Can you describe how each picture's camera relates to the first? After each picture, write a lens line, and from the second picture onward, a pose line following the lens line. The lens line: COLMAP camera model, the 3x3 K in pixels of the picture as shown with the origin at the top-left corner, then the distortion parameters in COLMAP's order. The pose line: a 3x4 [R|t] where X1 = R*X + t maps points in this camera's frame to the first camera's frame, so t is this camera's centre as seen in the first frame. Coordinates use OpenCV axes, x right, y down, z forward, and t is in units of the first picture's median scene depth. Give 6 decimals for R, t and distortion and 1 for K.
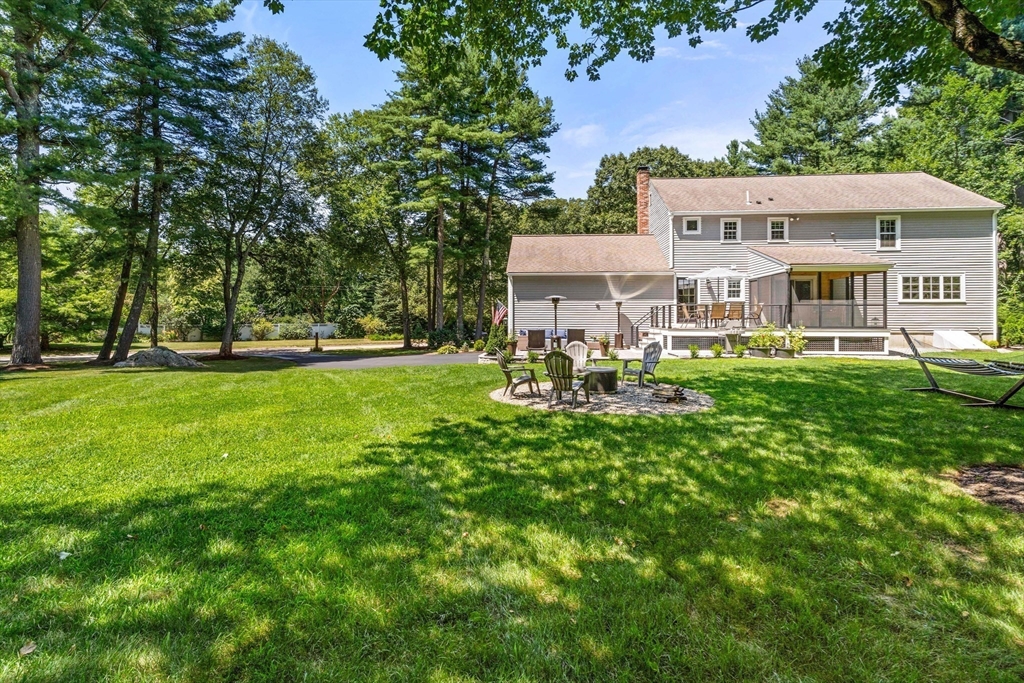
lens RADIAL K [[505.1, 0, 512.2], [0, 505.1, 320.3], [0, 0, 1]] dist [0.003500, 0.000471]
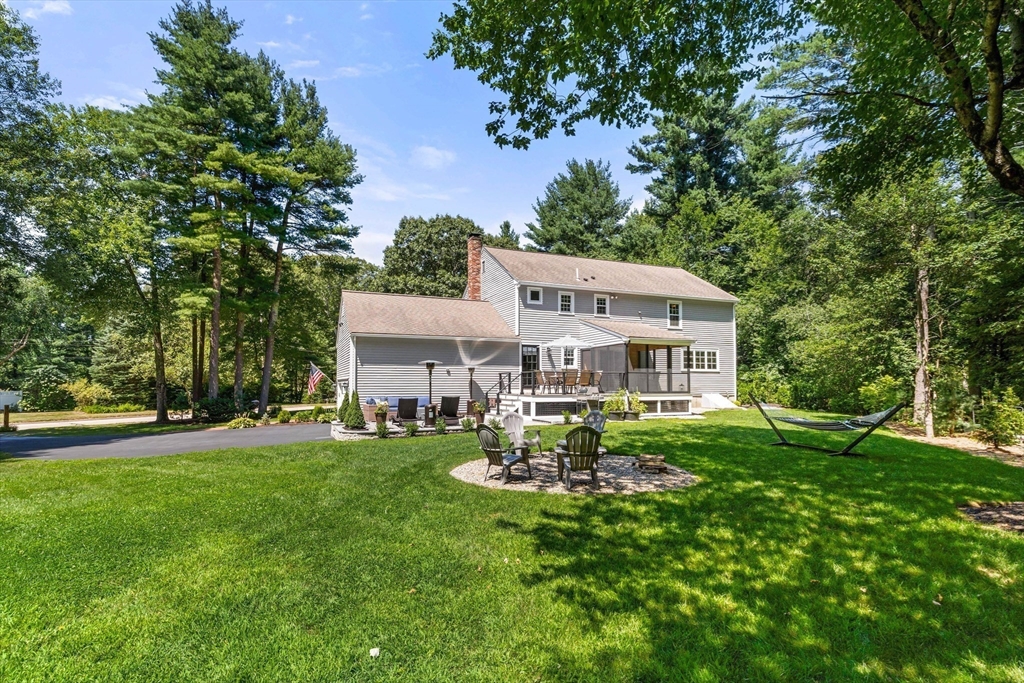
lens RADIAL K [[502.2, 0, 512.0], [0, 502.2, 368.3], [0, 0, 1]] dist [0.001746, 0.000097]
pose [[0.884889, 0.012820, 0.465626, -0.109477], [0.002083, 0.999502, -0.031478, -0.003221], [-0.465798, 0.028824, 0.884421, 0.070675]]
